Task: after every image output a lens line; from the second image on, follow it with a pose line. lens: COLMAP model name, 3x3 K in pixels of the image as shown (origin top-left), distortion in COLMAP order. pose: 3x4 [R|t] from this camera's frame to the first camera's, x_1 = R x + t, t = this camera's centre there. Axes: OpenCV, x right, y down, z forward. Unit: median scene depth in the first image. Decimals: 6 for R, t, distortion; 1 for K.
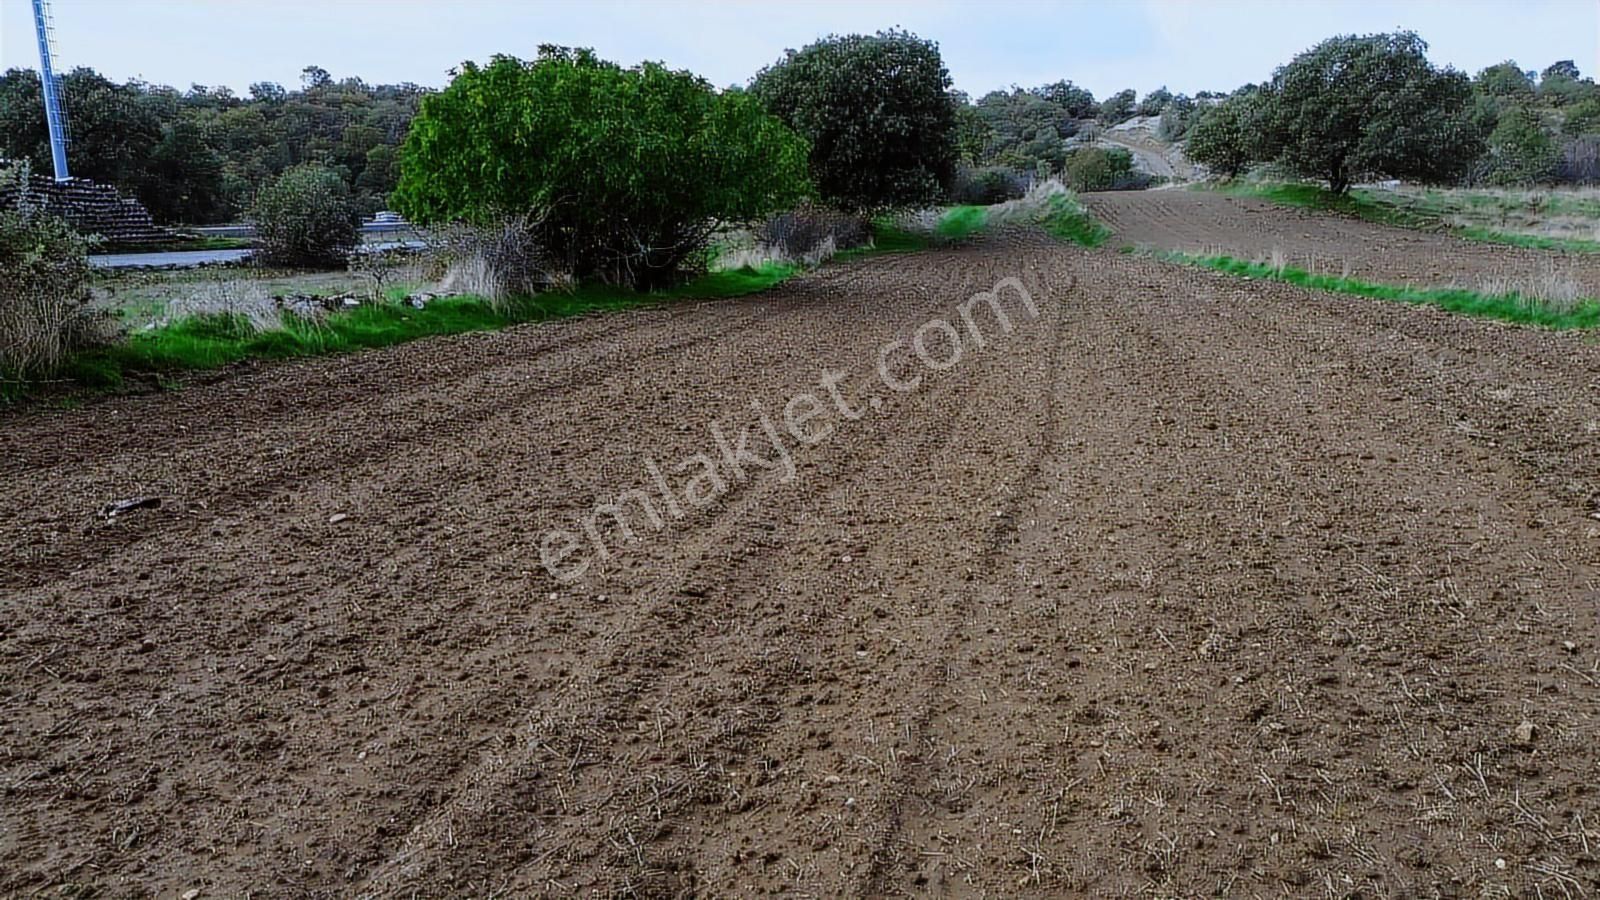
lens RADIAL K [[1118.1, 0, 806.7], [0, 1118.1, 448.7], [0, 0, 1]] dist [0.048811, -0.044787]
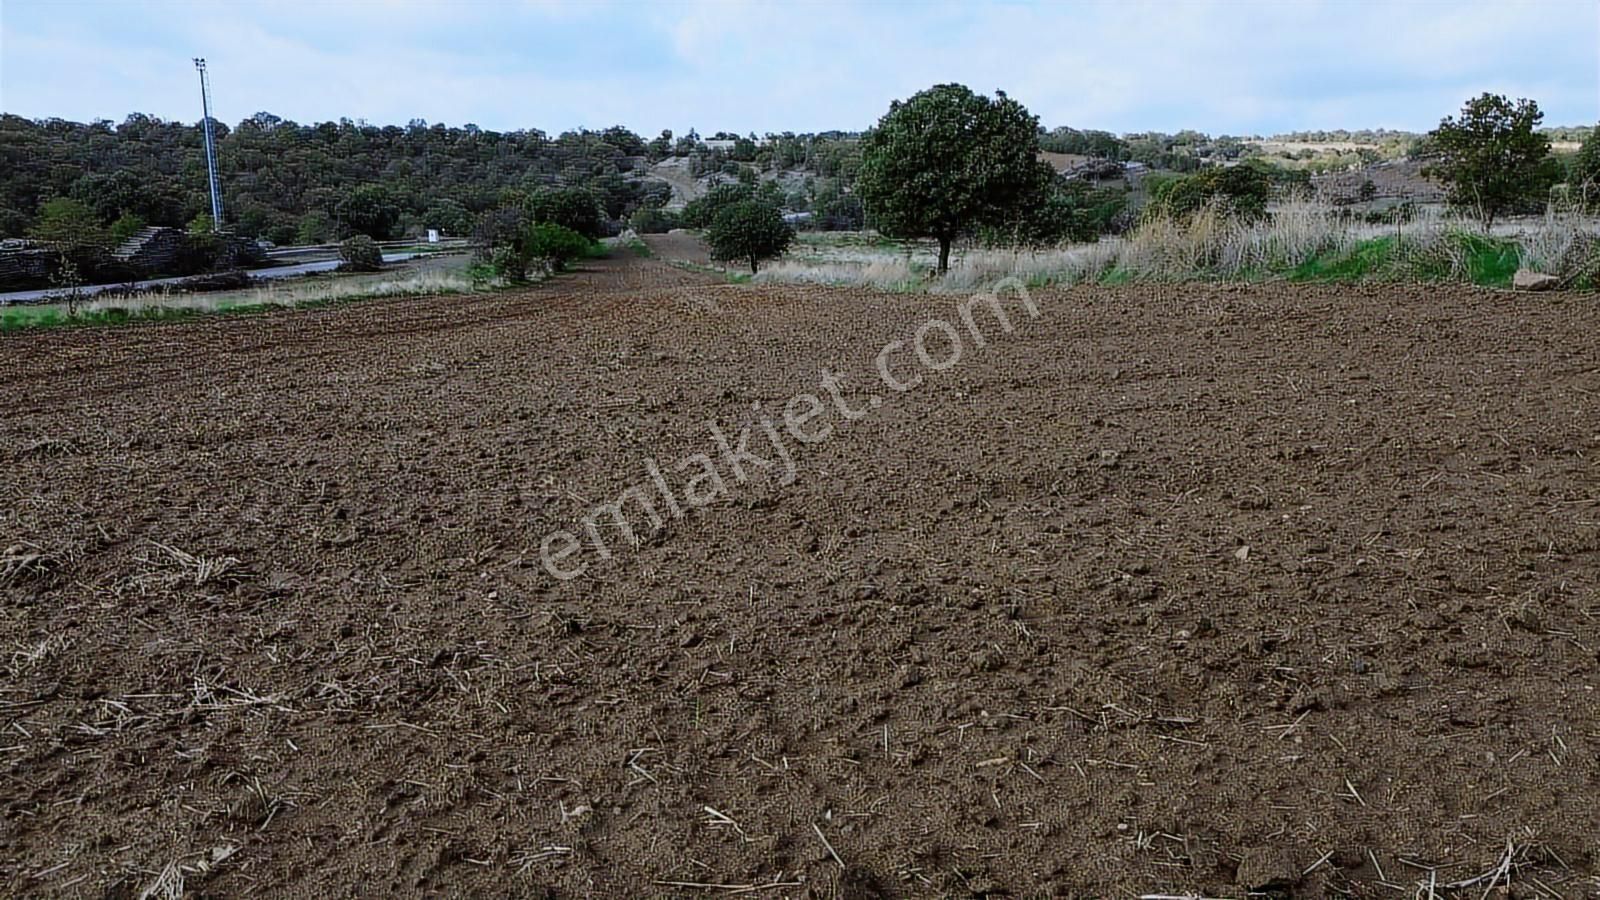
lens RADIAL K [[1118.1, 0, 798.3], [0, 1118.1, 452.7], [0, 0, 1]] dist [0.048811, -0.044787]
pose [[0.930796, -0.081851, 0.356257, -0.038764], [0.080292, 0.996587, 0.019188, 0.025195], [-0.356612, 0.010745, 0.934191, -0.154937]]
